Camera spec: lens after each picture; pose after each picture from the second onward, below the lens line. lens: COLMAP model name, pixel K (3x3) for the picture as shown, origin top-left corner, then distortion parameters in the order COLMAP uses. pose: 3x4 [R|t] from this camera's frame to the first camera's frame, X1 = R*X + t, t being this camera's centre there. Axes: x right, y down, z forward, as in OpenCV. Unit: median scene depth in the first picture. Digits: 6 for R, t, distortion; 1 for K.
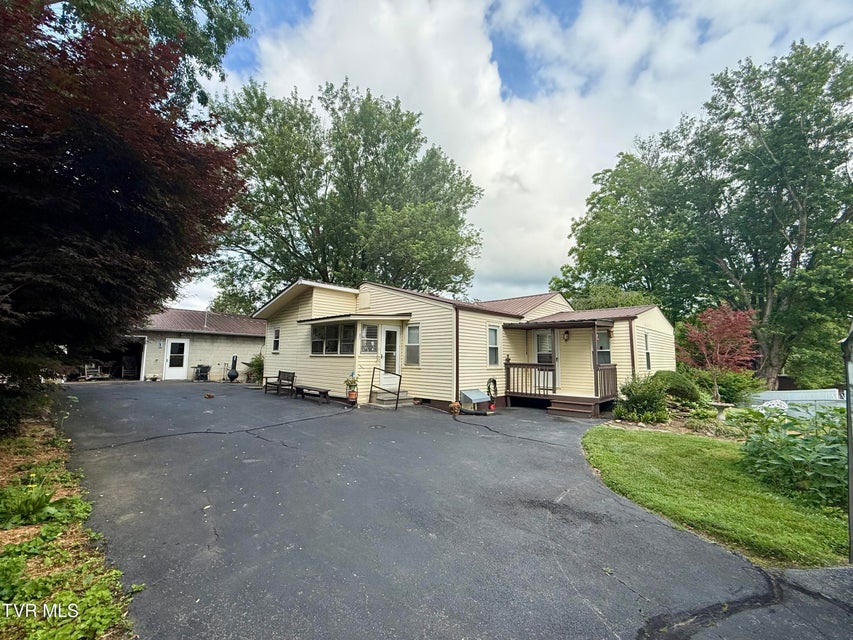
lens RADIAL K [[375.1, 0, 426.5], [0, 375.1, 320.0], [0, 0, 1]] dist [0.000111, 0.000049]
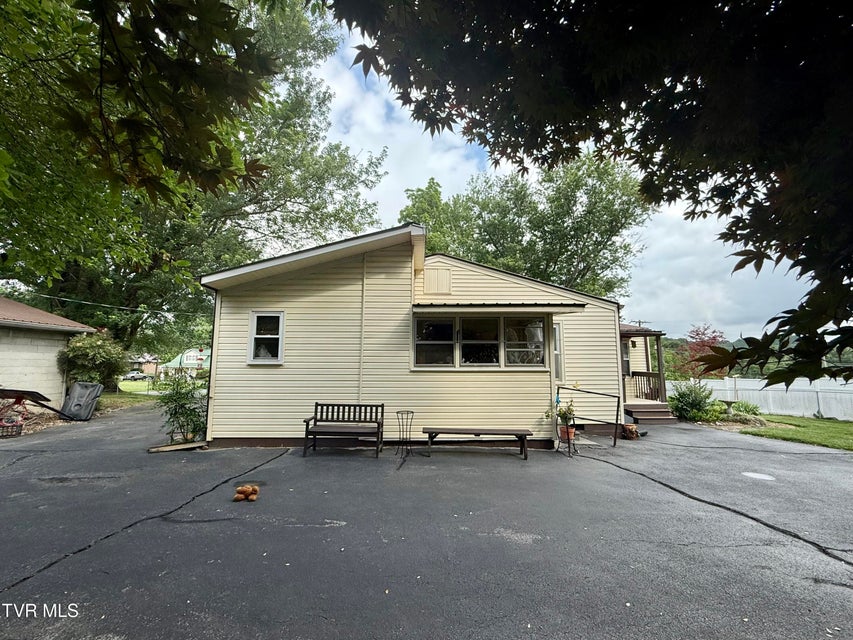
lens RADIAL K [[375.1, 0, 426.5], [0, 375.1, 320.0], [0, 0, 1]] dist [0.000111, 0.000049]
pose [[0.691997, 0.077663, 0.717711, -0.727672], [-0.068671, 0.996770, -0.041649, 0.049631], [-0.718627, -0.020465, 0.695094, 0.659813]]
